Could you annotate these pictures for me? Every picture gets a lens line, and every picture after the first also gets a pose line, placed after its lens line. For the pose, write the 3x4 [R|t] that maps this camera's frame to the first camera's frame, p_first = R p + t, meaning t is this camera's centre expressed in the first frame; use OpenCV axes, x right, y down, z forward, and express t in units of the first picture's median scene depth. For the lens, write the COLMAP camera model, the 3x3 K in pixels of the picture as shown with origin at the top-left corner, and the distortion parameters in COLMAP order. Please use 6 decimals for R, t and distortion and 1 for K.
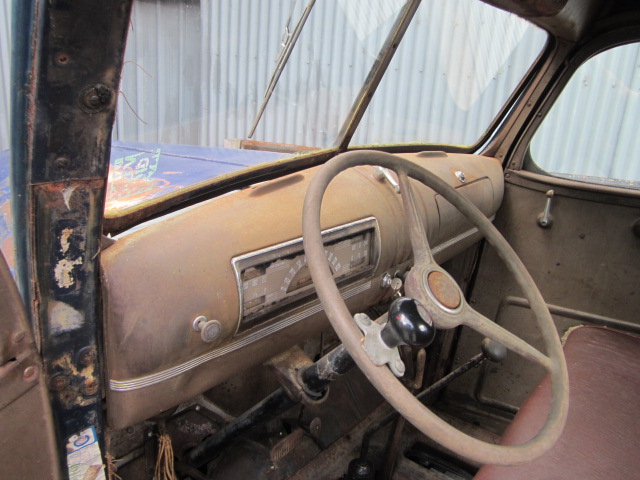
lens RADIAL K [[531.9, 0, 320.0], [0, 531.9, 240.0], [0, 0, 1]] dist [-0.058293, 0.030433]
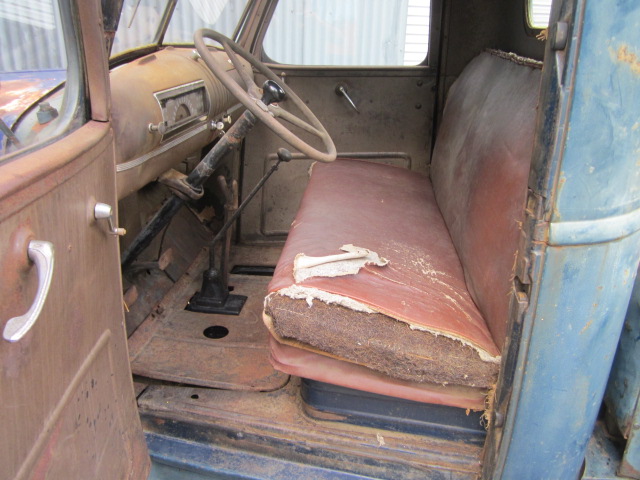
lens RADIAL K [[531.9, 0, 320.0], [0, 531.9, 240.0], [0, 0, 1]] dist [-0.058293, 0.030433]
pose [[0.841527, -0.241384, 0.483287, -0.489610], [0.194866, 0.970026, 0.145180, 0.264336], [-0.503845, -0.027996, 0.863340, -0.560815]]
